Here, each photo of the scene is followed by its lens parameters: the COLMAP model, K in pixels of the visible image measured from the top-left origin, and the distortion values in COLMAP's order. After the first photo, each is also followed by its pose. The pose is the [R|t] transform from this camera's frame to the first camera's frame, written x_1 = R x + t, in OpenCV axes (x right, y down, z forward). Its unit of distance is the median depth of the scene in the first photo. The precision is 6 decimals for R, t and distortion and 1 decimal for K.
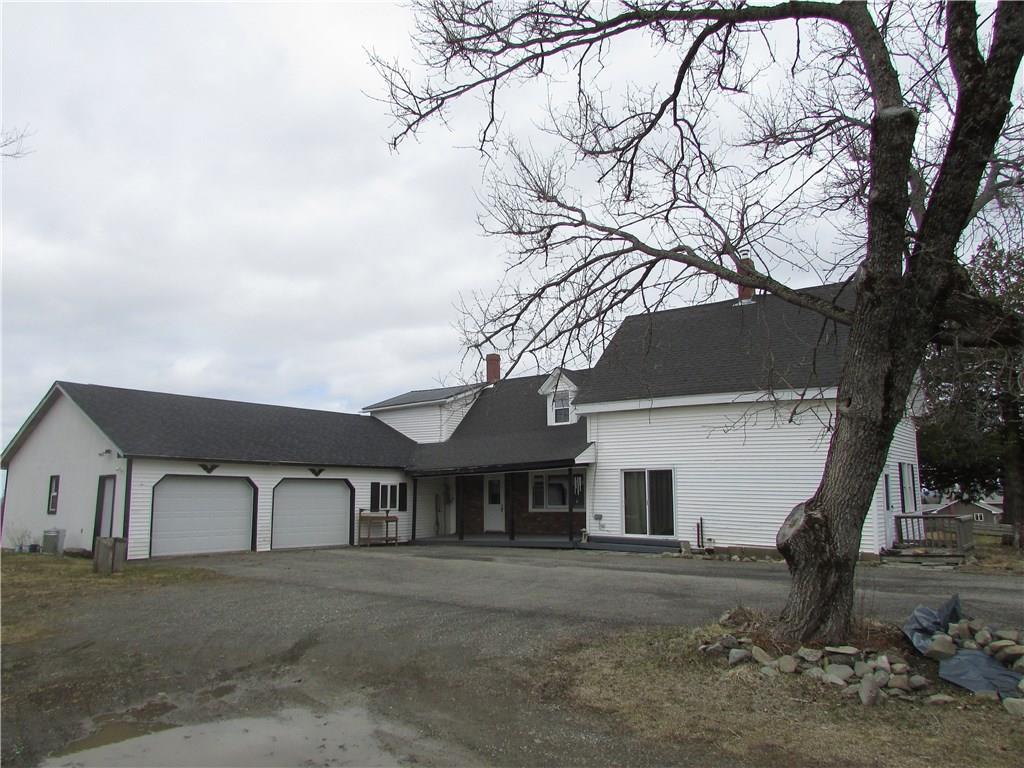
lens RADIAL K [[724.6, 0, 511.7], [0, 724.6, 388.0], [0, 0, 1]] dist [-0.001093, -0.001796]
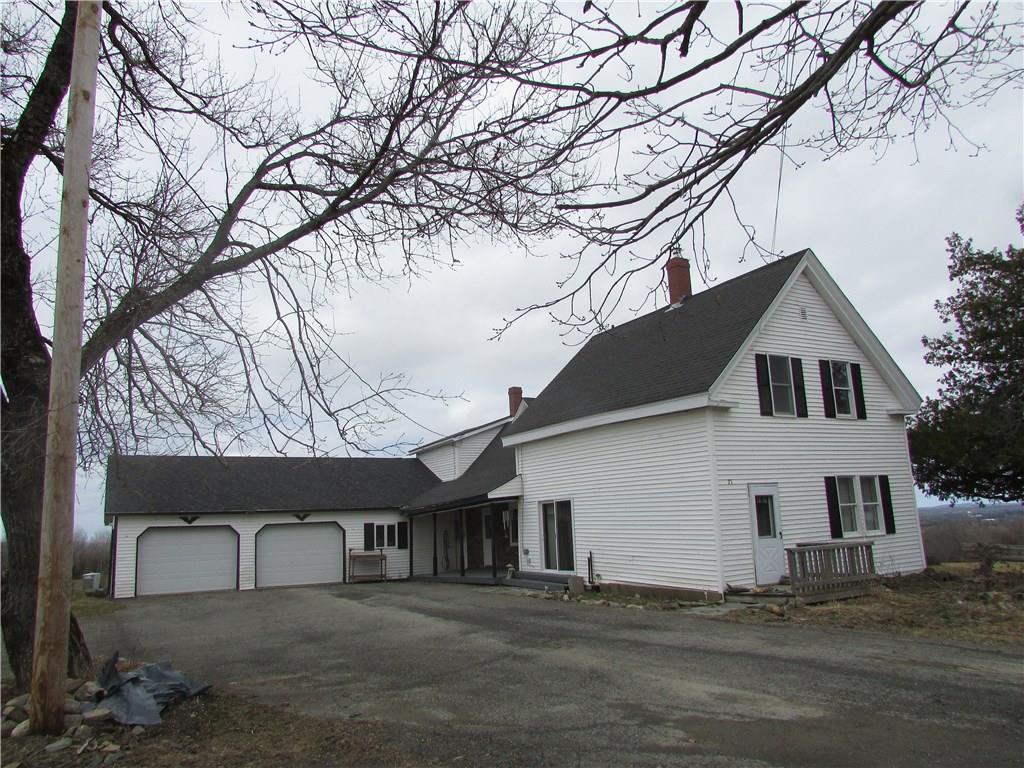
lens RADIAL K [[724.6, 0, 512.2], [0, 724.6, 380.0], [0, 0, 1]] dist [-0.001093, -0.001796]
pose [[0.916116, -0.115732, -0.383845, 0.494689], [0.097715, 0.993011, -0.066185, 0.012027], [0.388822, 0.023125, 0.921023, 0.094475]]
